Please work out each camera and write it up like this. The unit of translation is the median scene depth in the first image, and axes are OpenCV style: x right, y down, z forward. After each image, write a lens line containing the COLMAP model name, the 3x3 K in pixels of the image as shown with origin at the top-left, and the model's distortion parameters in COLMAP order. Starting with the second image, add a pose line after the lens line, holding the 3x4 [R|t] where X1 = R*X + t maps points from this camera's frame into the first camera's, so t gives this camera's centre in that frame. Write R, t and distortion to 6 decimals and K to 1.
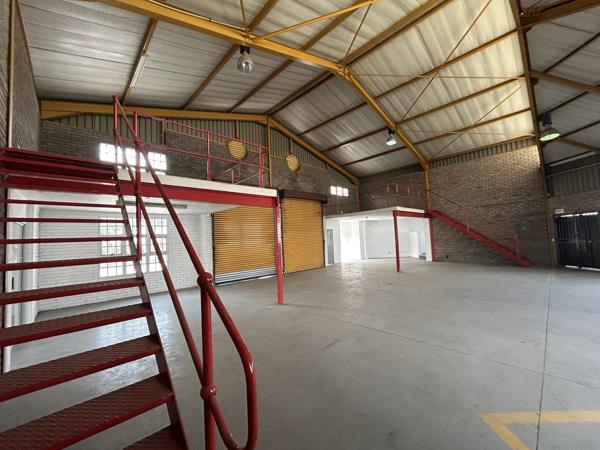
lens RADIAL K [[242.7, 0, 299.0], [0, 242.7, 224.2], [0, 0, 1]] dist [-0.003670, -0.000189]
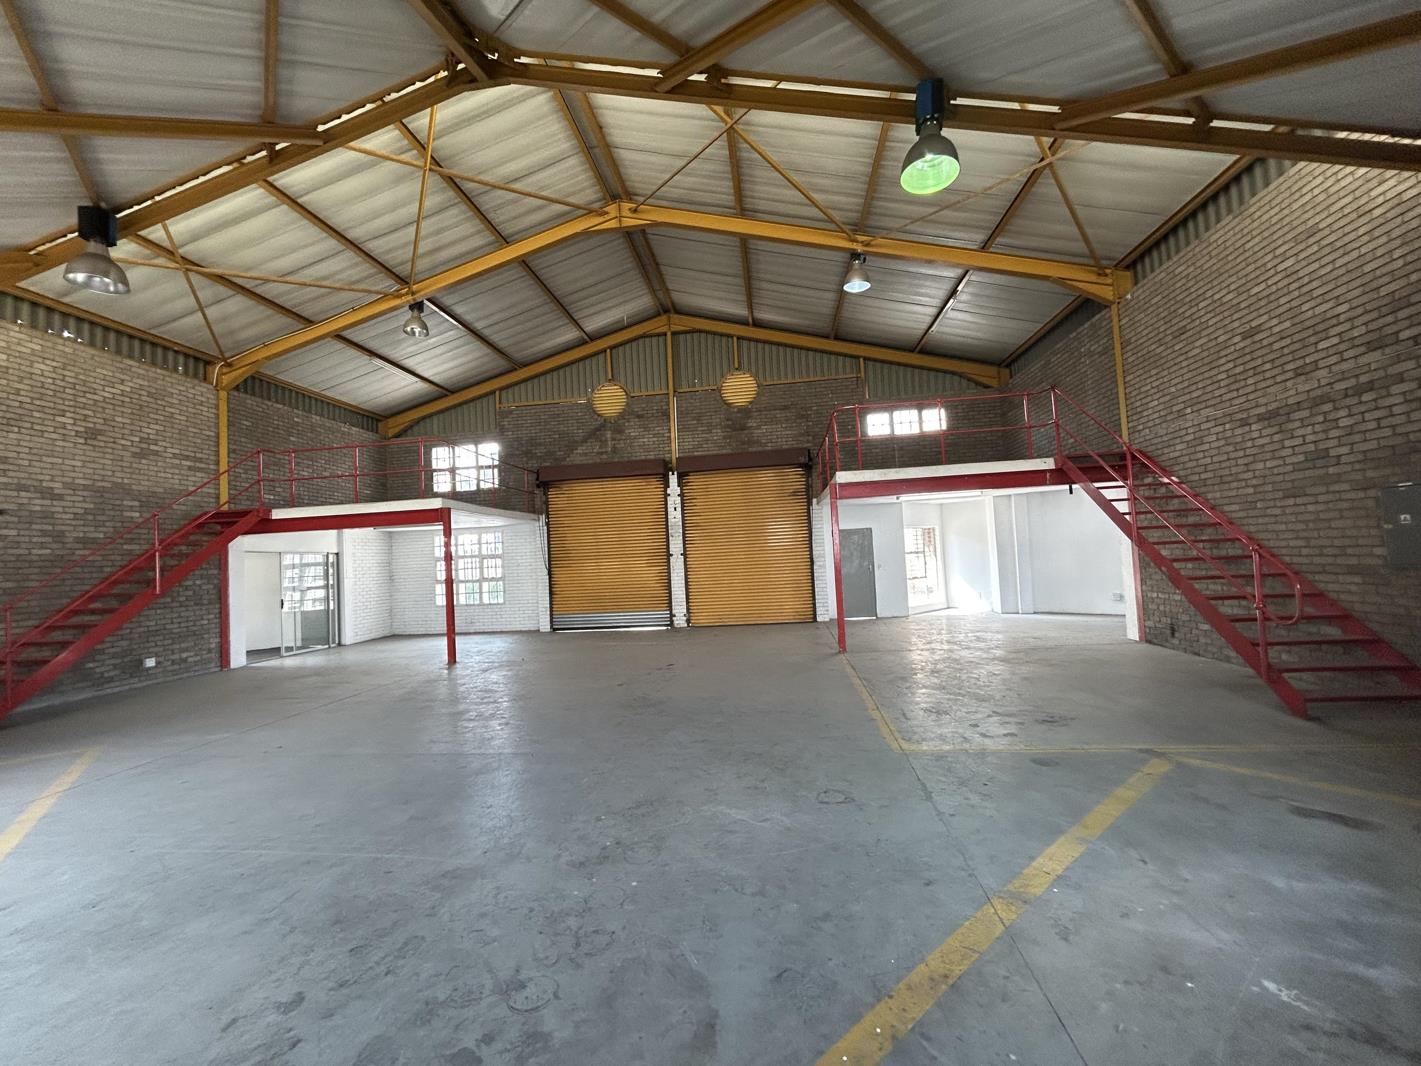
lens RADIAL K [[574.7, 0, 708.3], [0, 574.7, 533.5], [0, 0, 1]] dist [-0.003670, -0.000189]
pose [[0.638786, -0.022112, -0.769066, 0.774264], [0.069910, 0.997120, 0.029398, -0.017612], [0.766201, -0.072544, 0.638493, 0.251564]]
